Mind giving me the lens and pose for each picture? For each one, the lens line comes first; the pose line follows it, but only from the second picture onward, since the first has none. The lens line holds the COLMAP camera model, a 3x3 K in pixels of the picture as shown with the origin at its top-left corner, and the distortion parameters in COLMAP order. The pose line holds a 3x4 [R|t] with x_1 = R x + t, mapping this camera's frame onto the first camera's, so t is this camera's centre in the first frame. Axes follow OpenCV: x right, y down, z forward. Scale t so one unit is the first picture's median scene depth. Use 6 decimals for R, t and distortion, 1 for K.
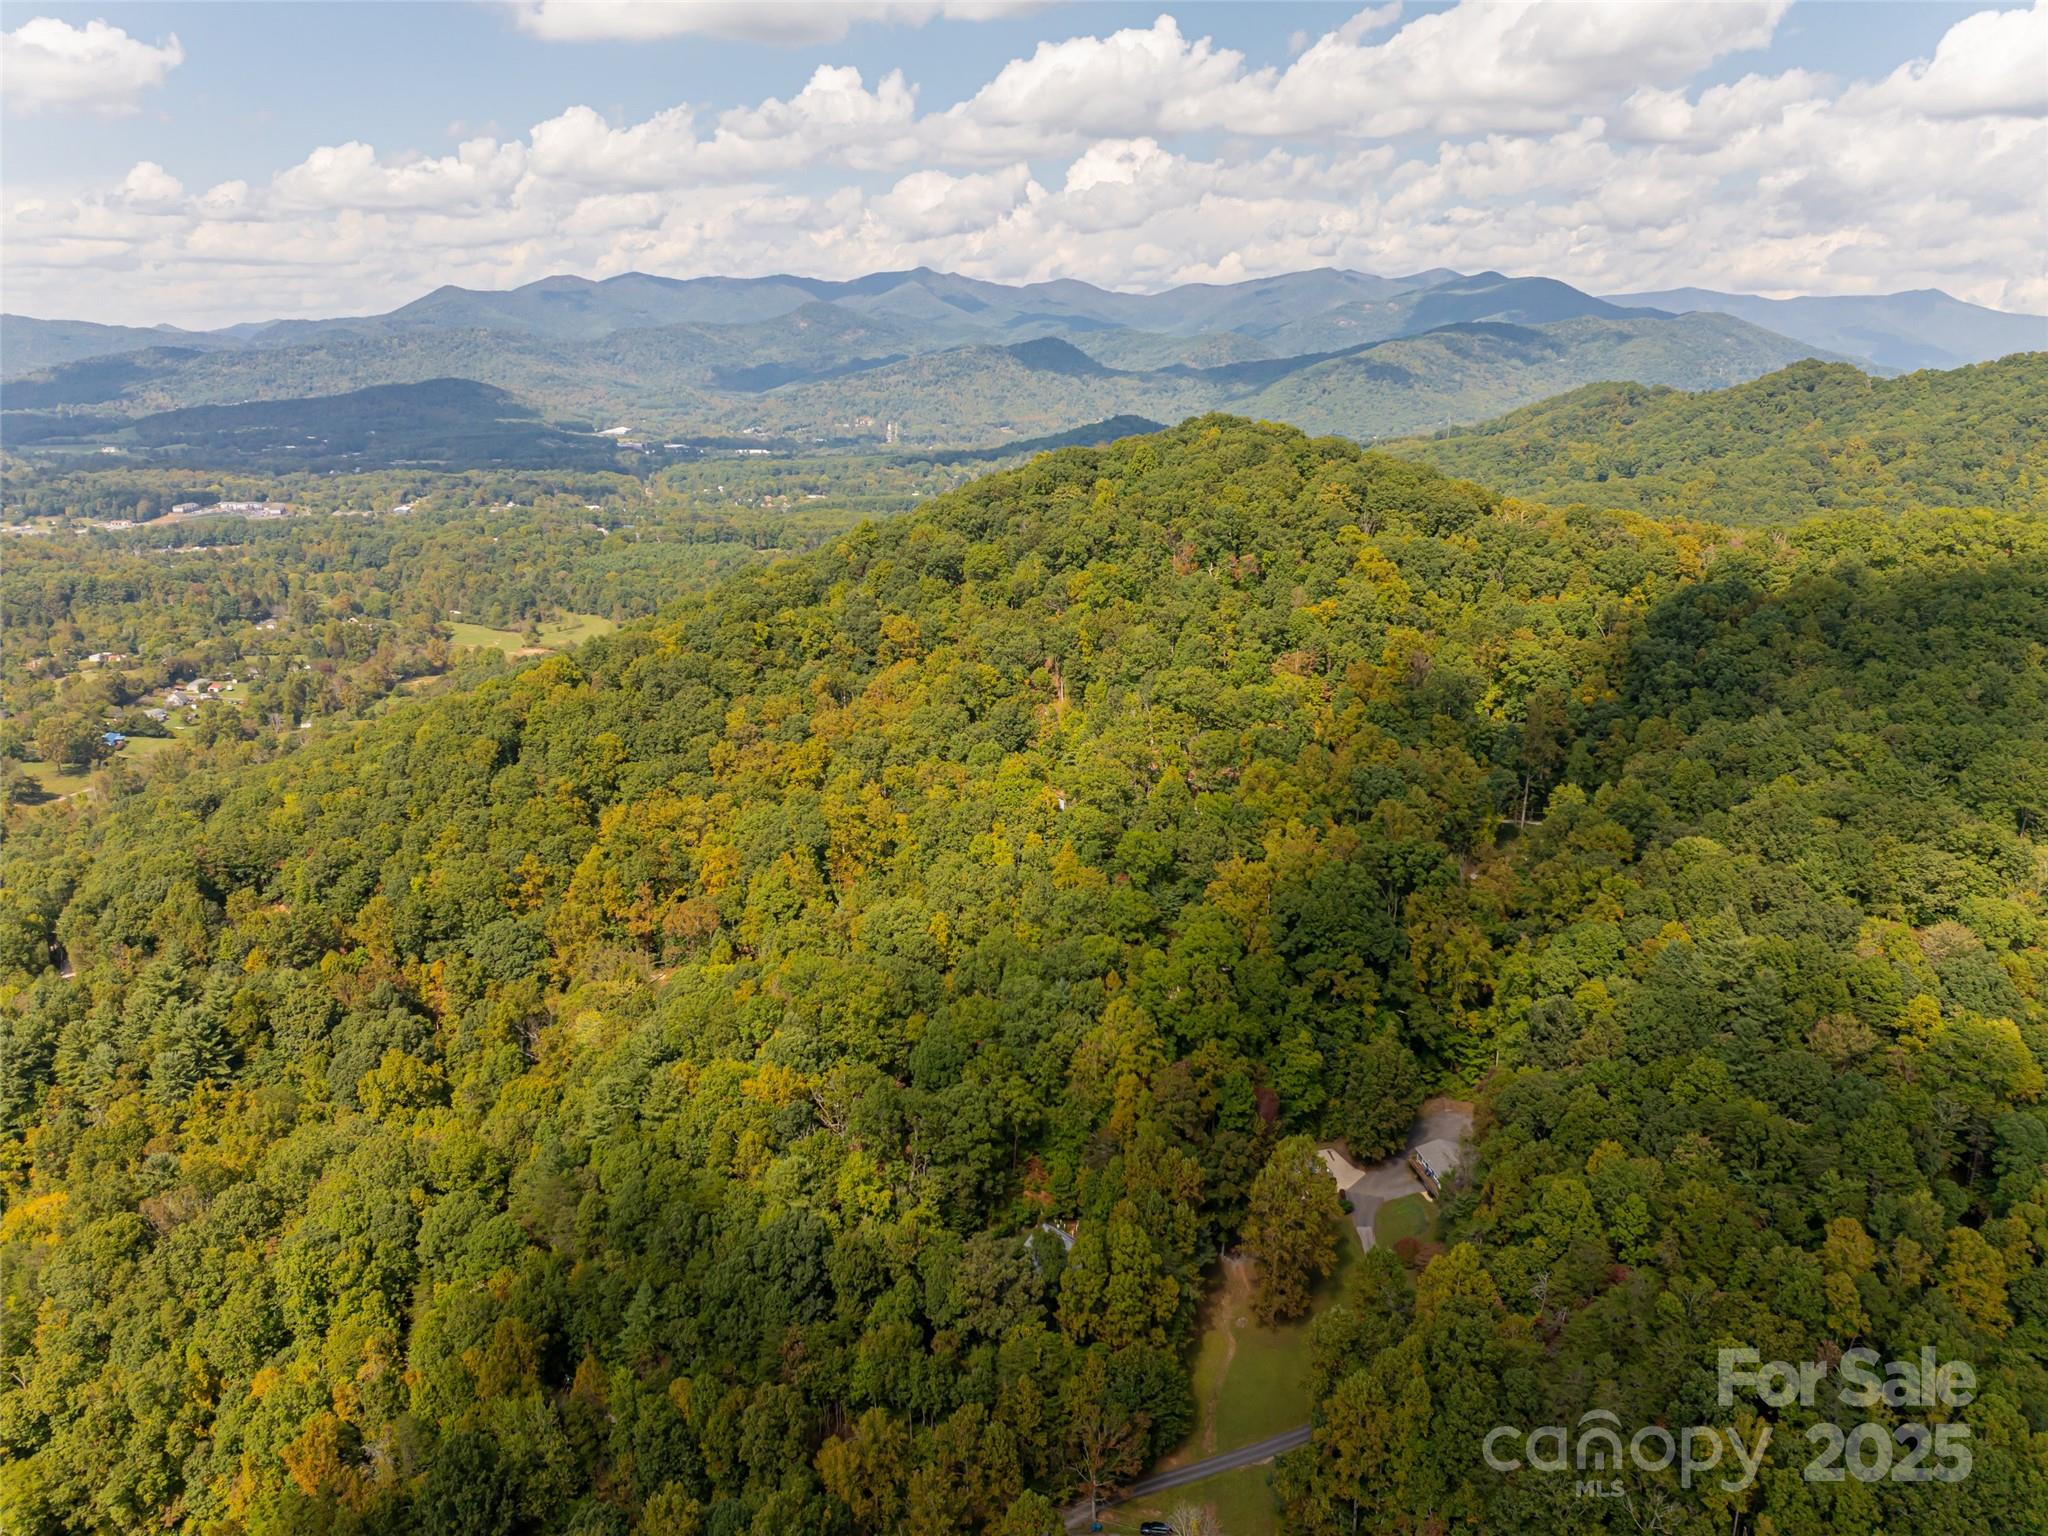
lens RADIAL K [[1689.9, 0, 1028.0], [0, 1689.9, 759.5], [0, 0, 1]] dist [-0.044728, -0.005664]
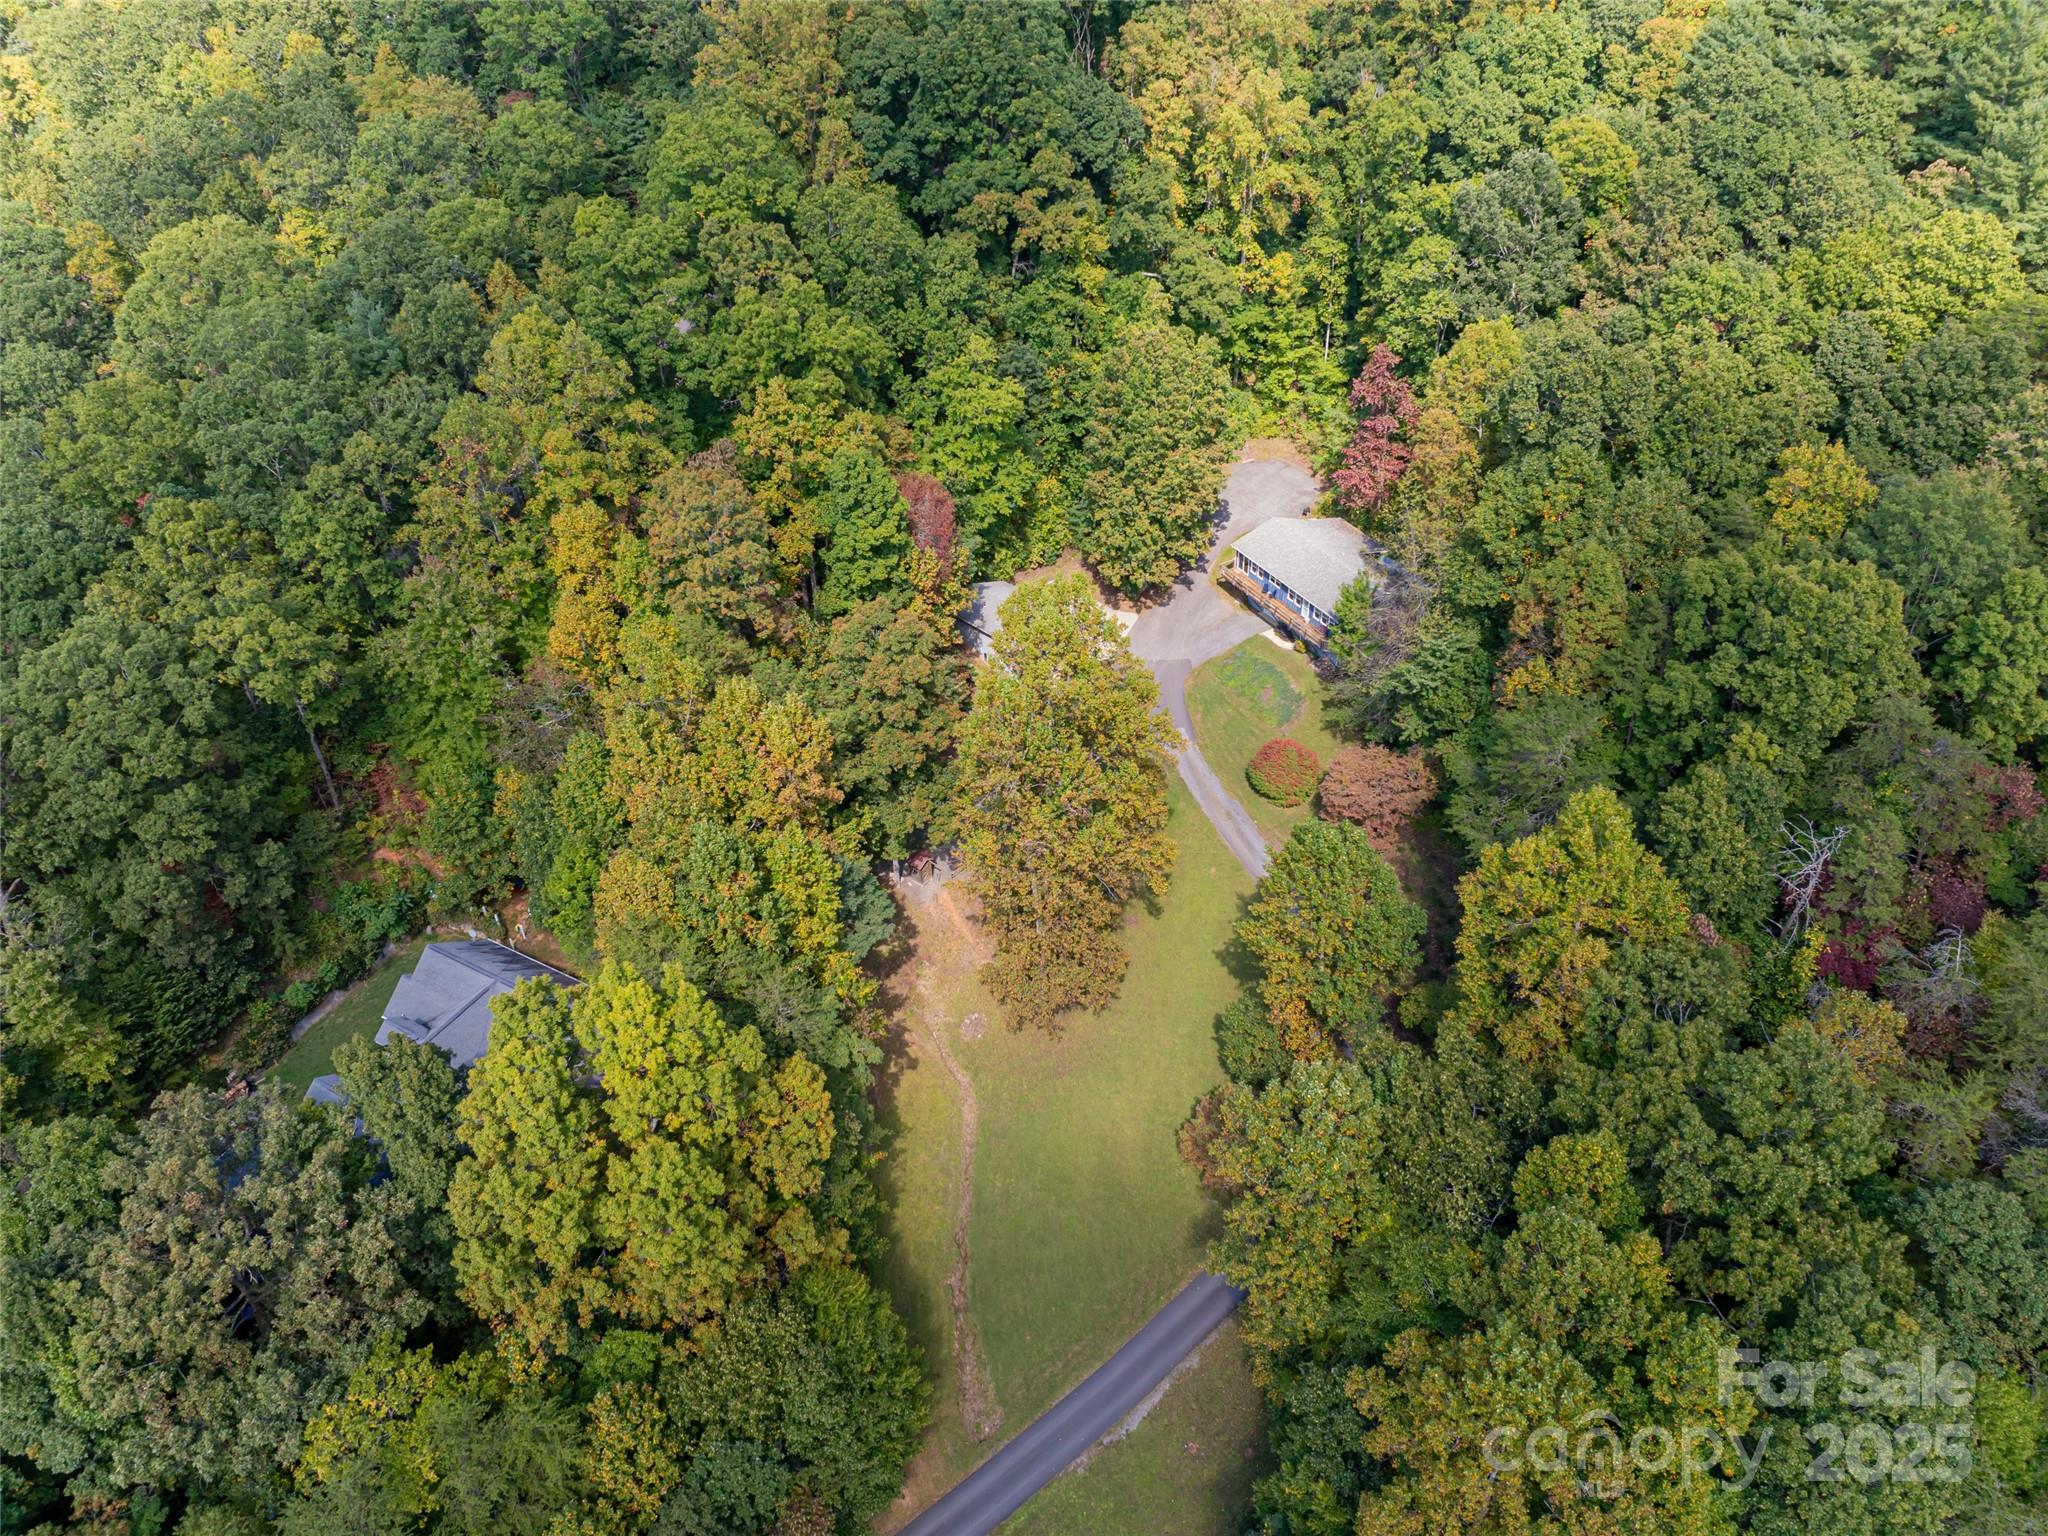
lens RADIAL K [[1689.9, 0, 1030.5], [0, 1689.9, 759.5], [0, 0, 1]] dist [-0.044728, -0.005664]
pose [[0.948311, -0.224777, 0.224013, 0.055723], [0.137246, 0.926970, 0.349129, 0.115401], [-0.286130, -0.300338, 0.909905, 0.579197]]
